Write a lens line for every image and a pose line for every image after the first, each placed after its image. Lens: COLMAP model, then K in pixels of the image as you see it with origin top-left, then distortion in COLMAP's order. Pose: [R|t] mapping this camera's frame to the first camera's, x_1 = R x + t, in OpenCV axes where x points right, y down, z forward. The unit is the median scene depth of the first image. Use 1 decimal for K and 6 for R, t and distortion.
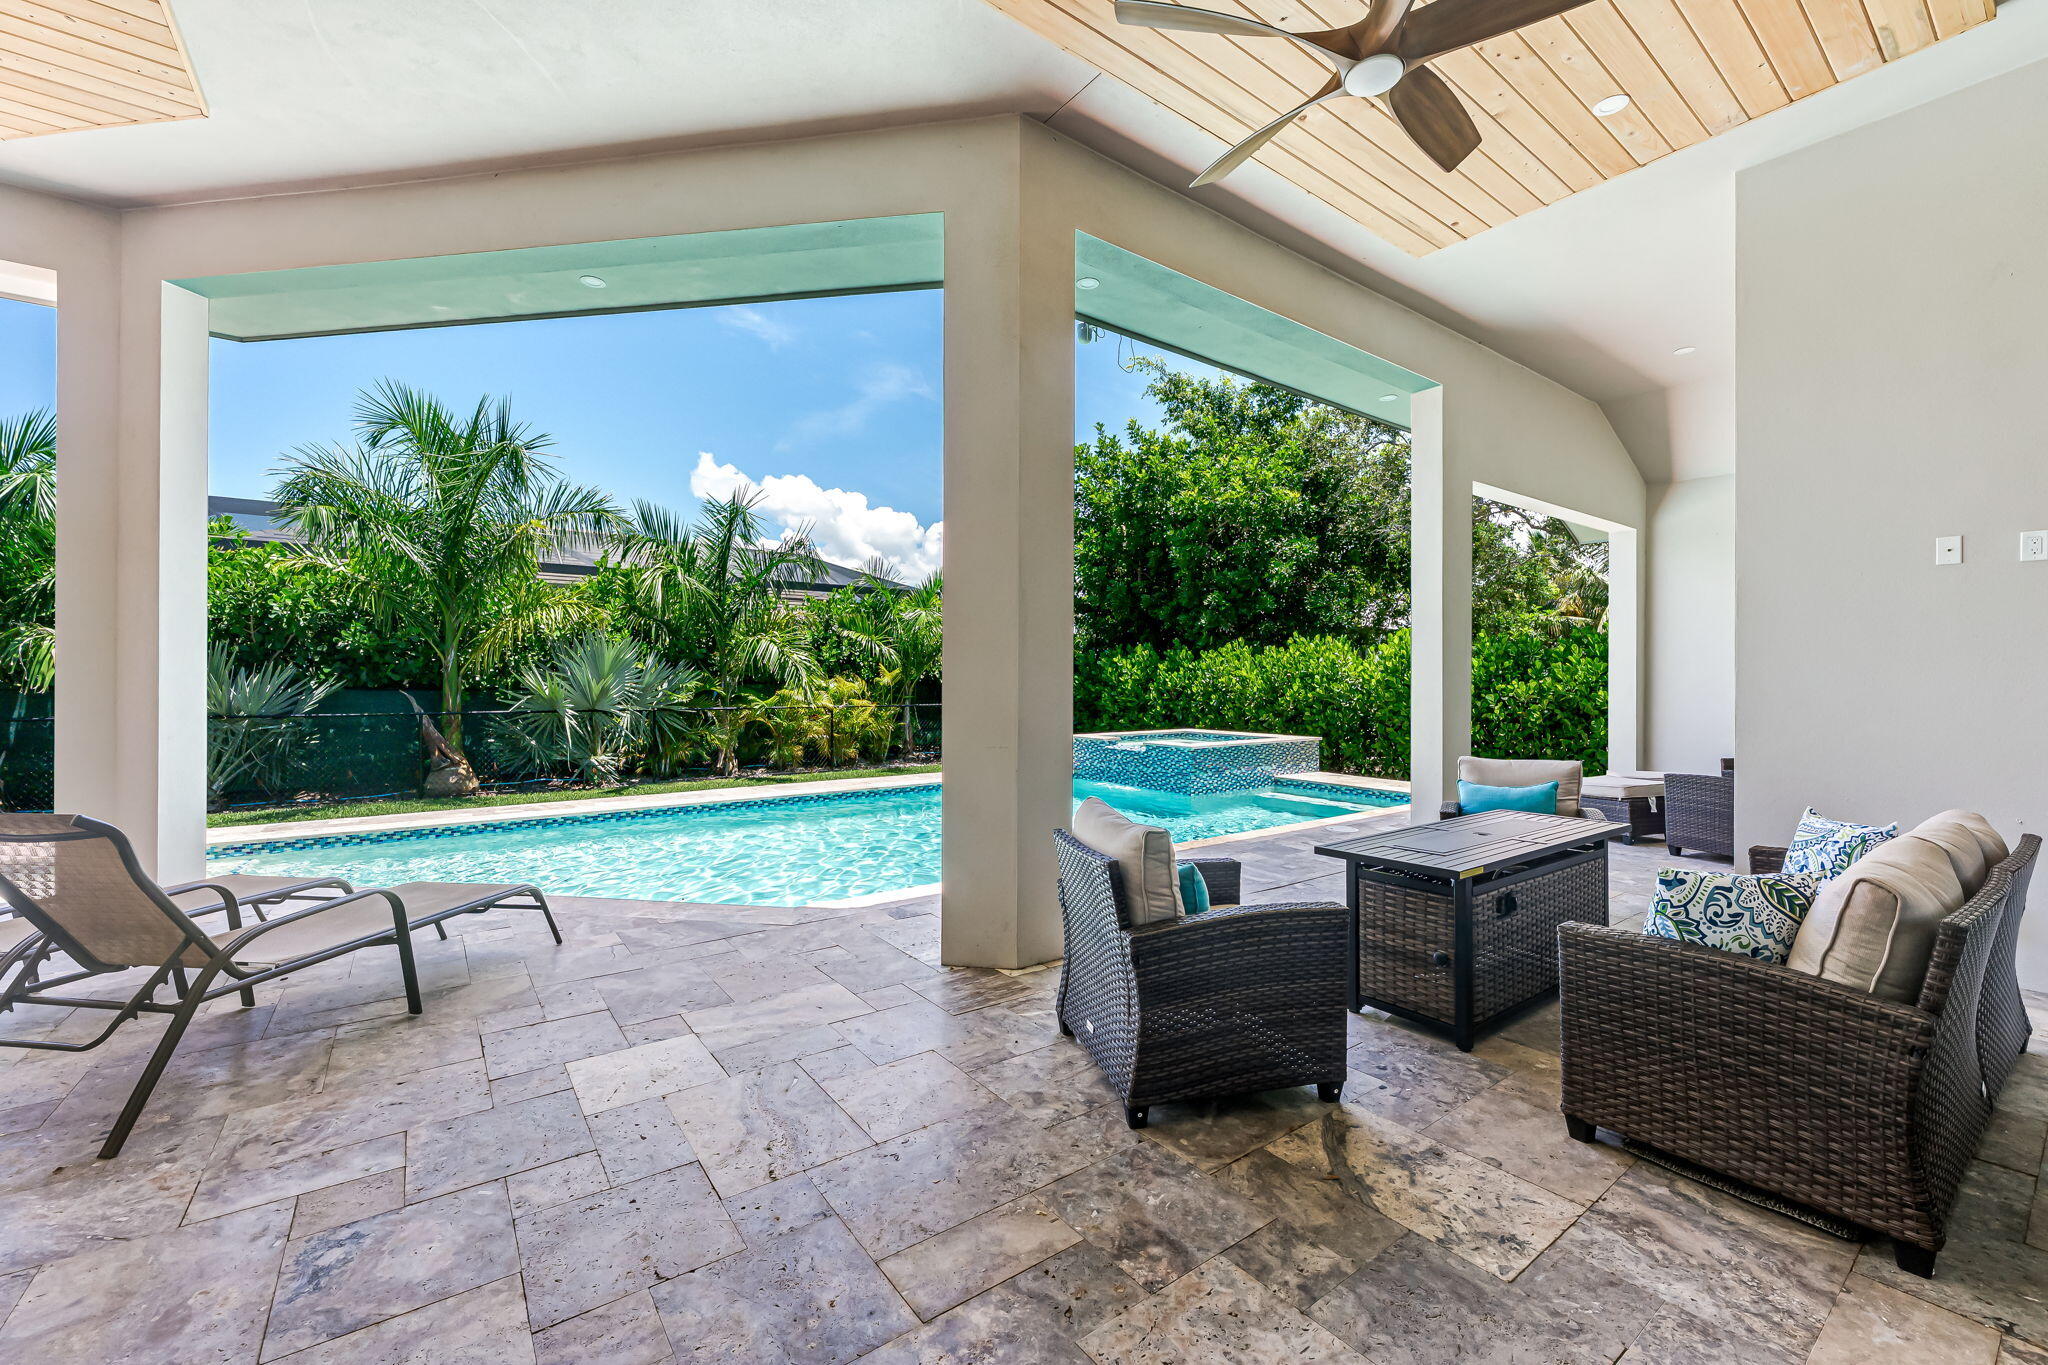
lens RADIAL K [[813.6, 0, 1018.3], [0, 813.6, 683.4], [0, 0, 1]] dist [0.002282, 0.000404]
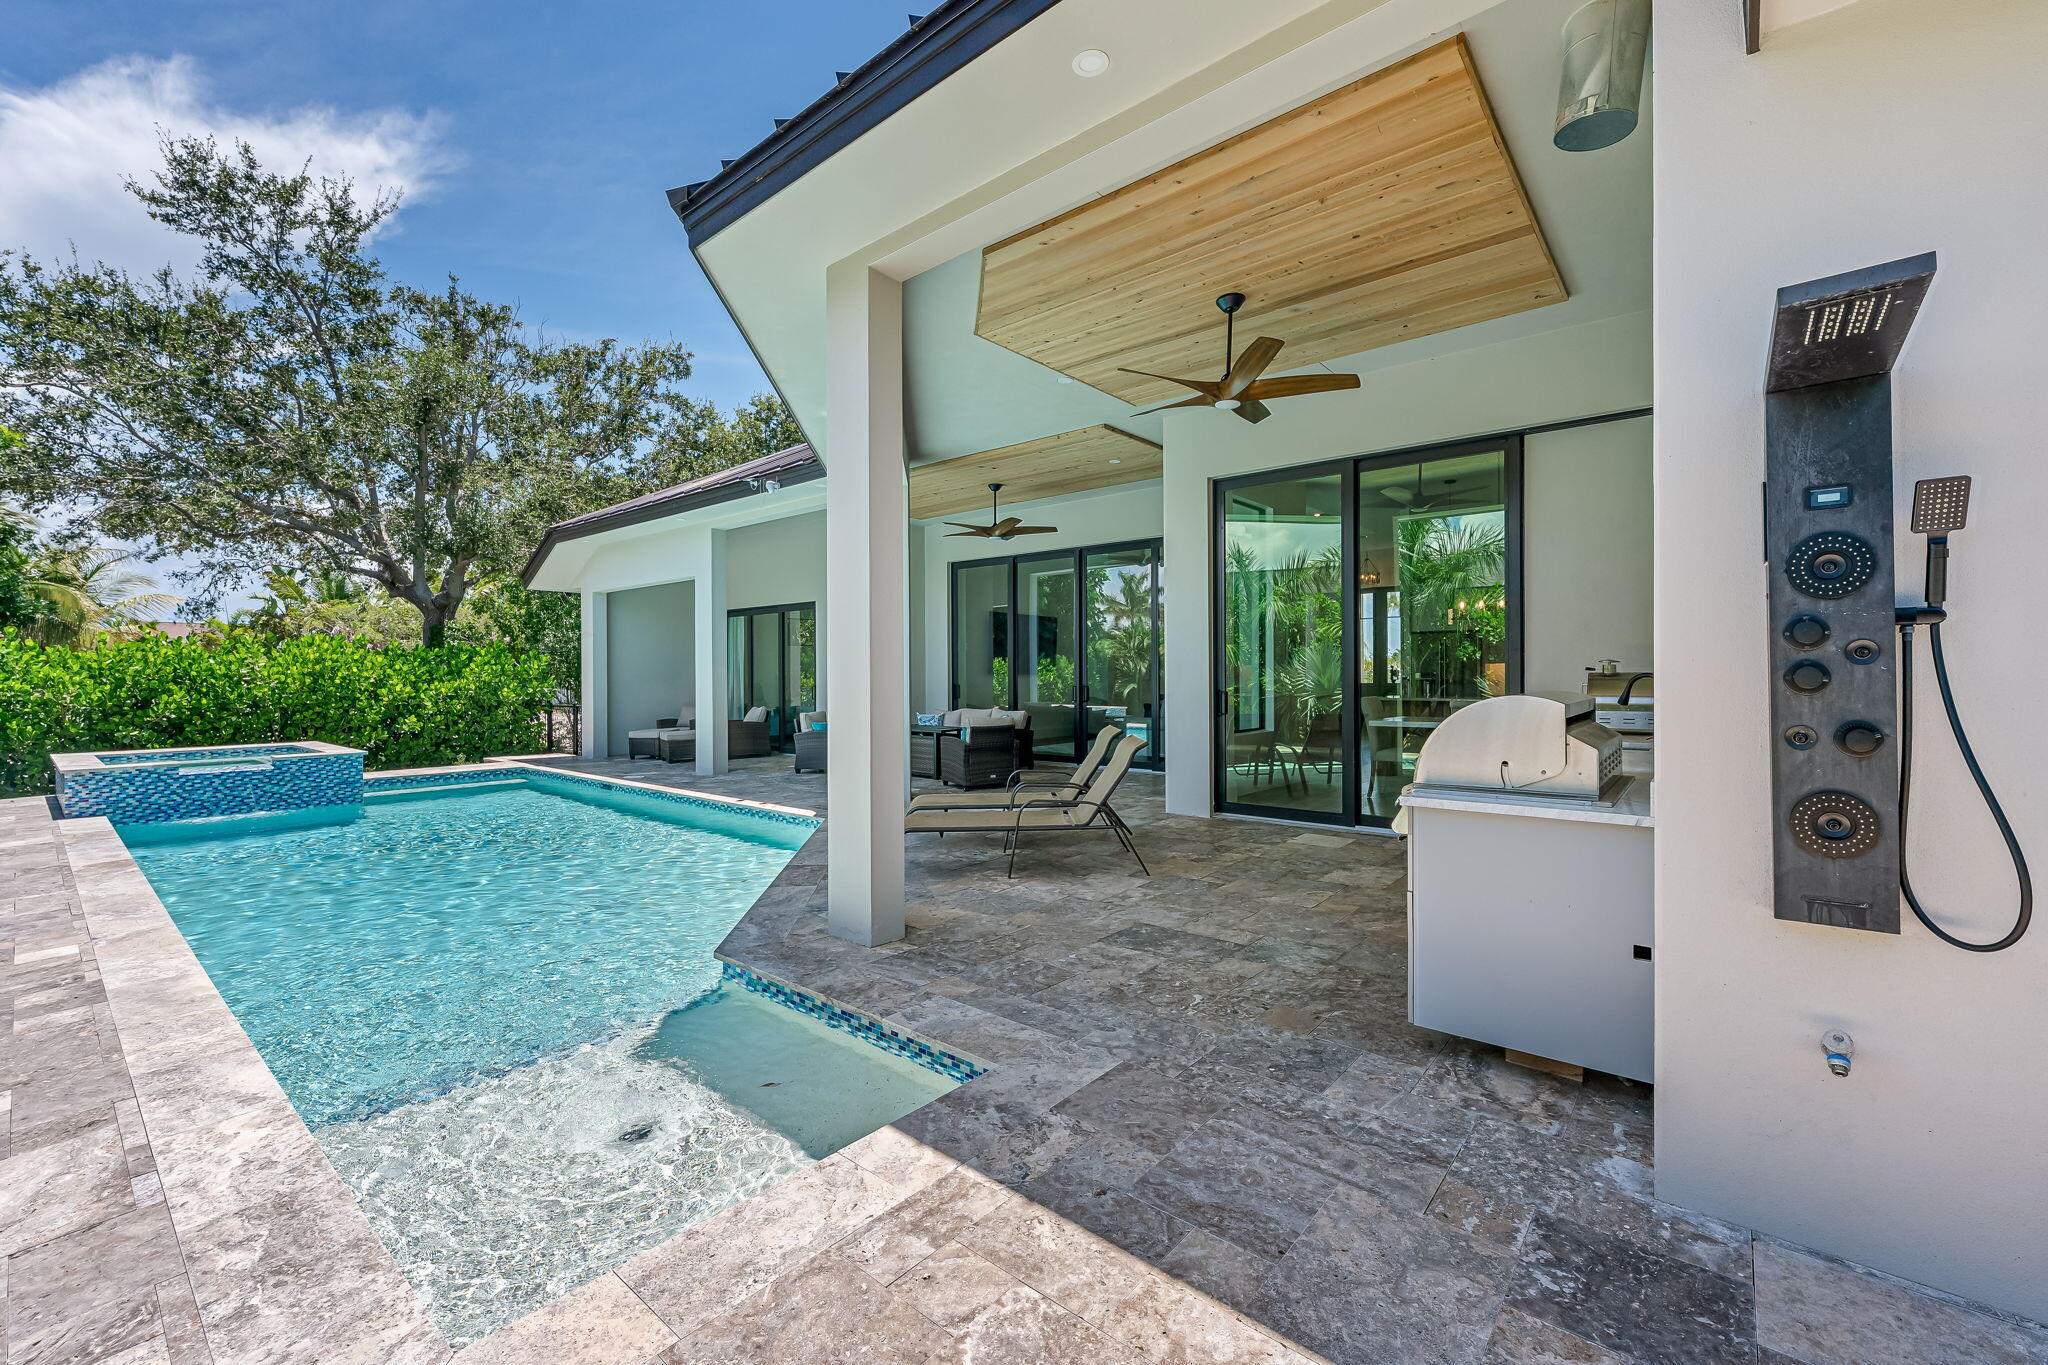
lens RADIAL K [[825.9, 0, 1021.3], [0, 825.9, 685.2], [0, 0, 1]] dist [0.000338, 0.000193]
pose [[-0.243690, -0.013214, 0.969763, -0.698444], [0.008598, 0.999838, 0.015784, -0.009592], [-0.969815, 0.012184, -0.243537, 0.346352]]
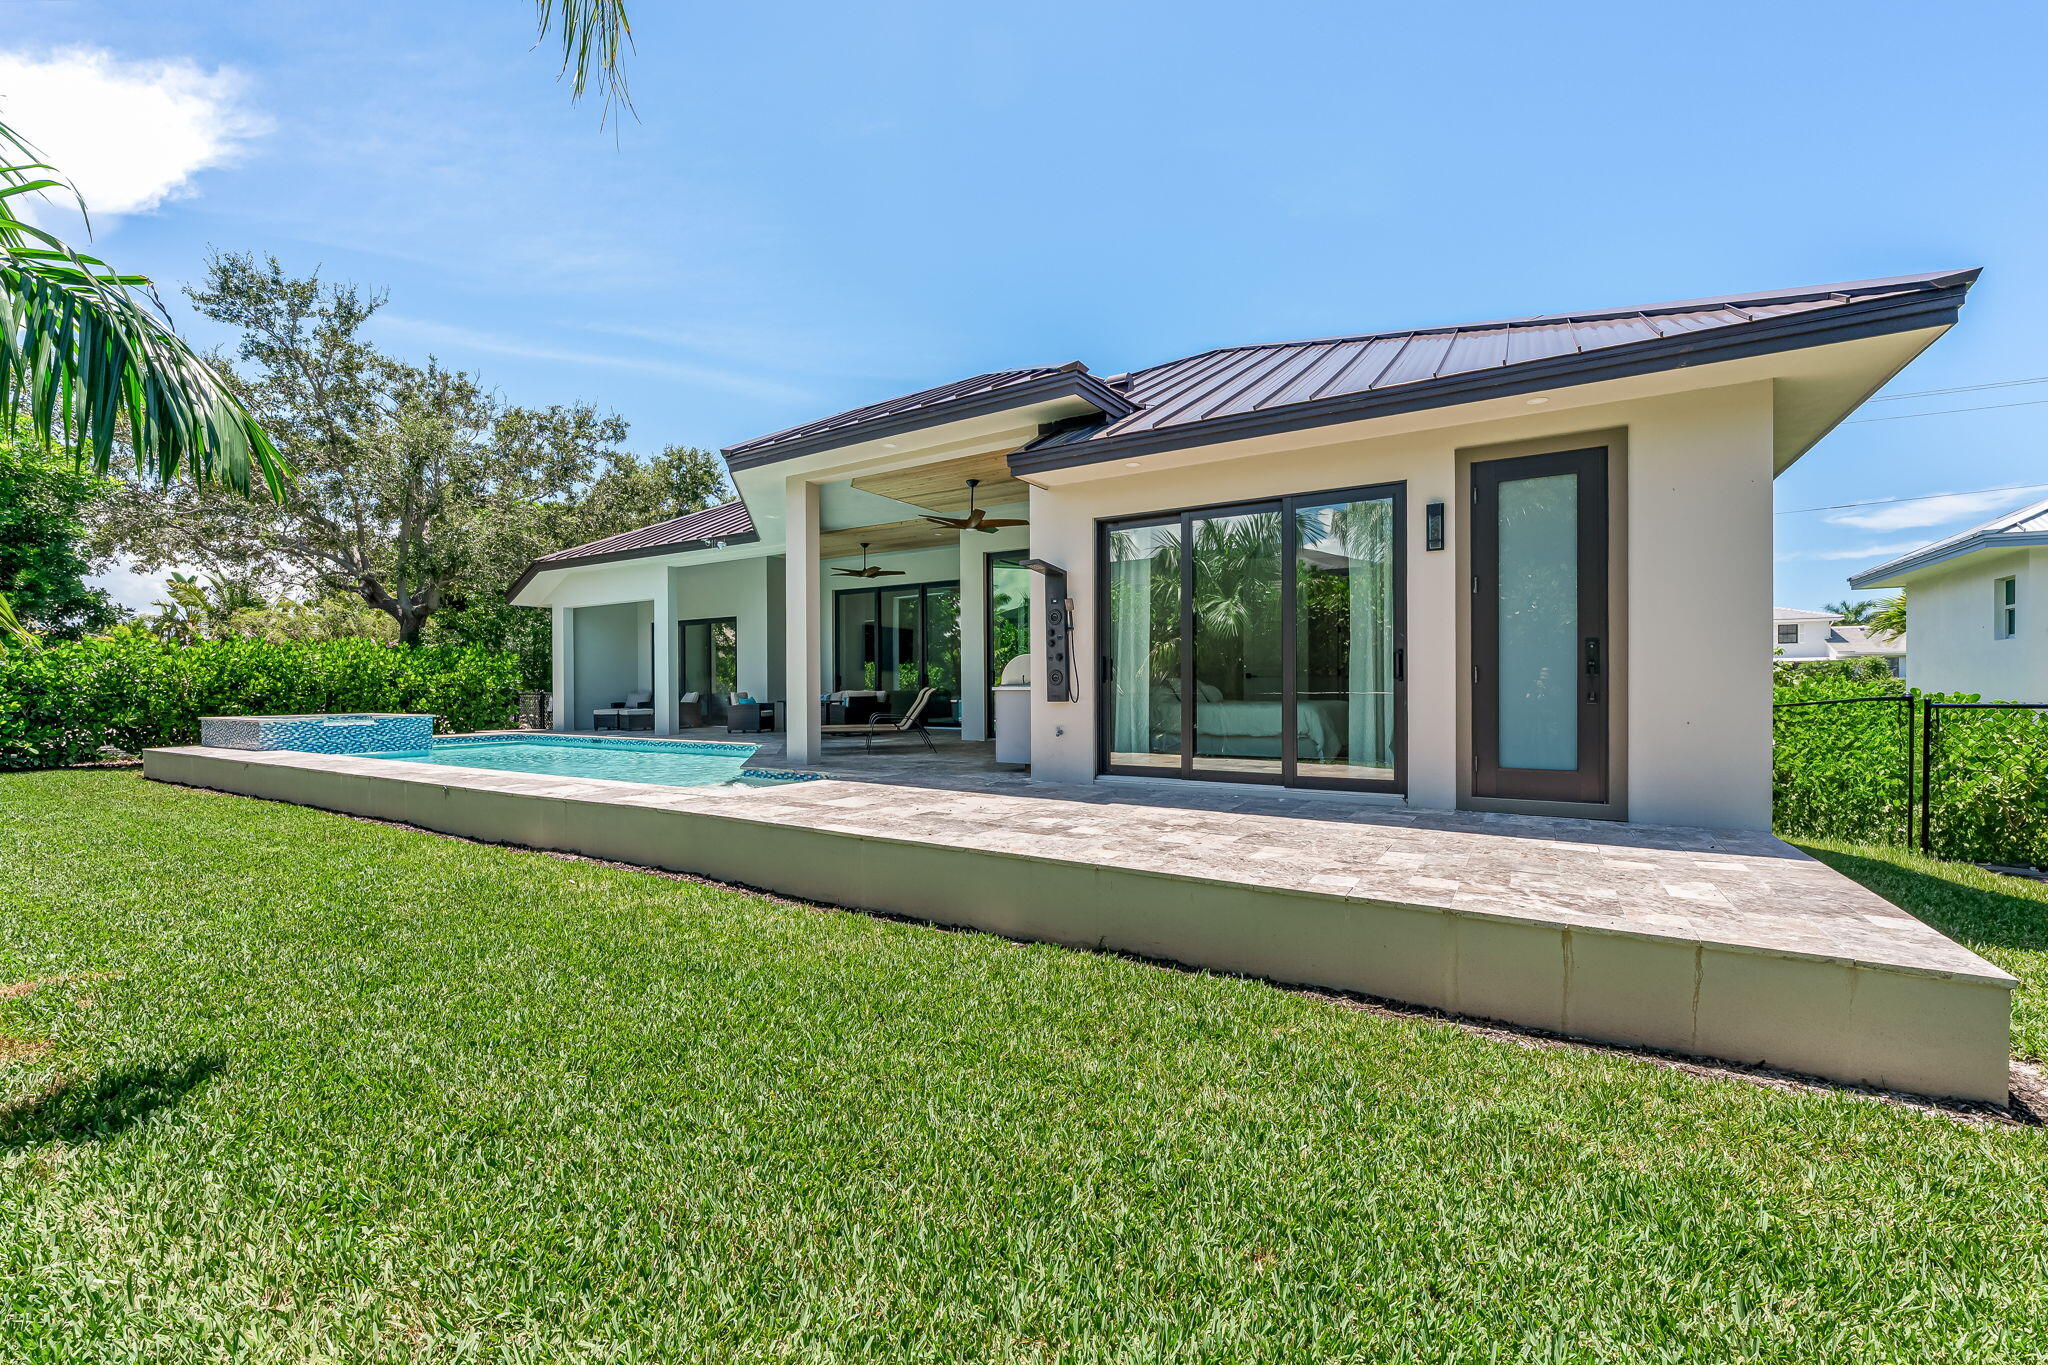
lens RADIAL K [[805.4, 0, 1017.6], [0, 805.4, 692.3], [0, 0, 1]] dist [-0.000356, -0.000111]
pose [[-0.383491, -0.007260, 0.923516, -1.125105], [0.008812, 0.999895, 0.011520, 0.020757], [-0.923503, 0.012556, -0.383387, 0.429141]]
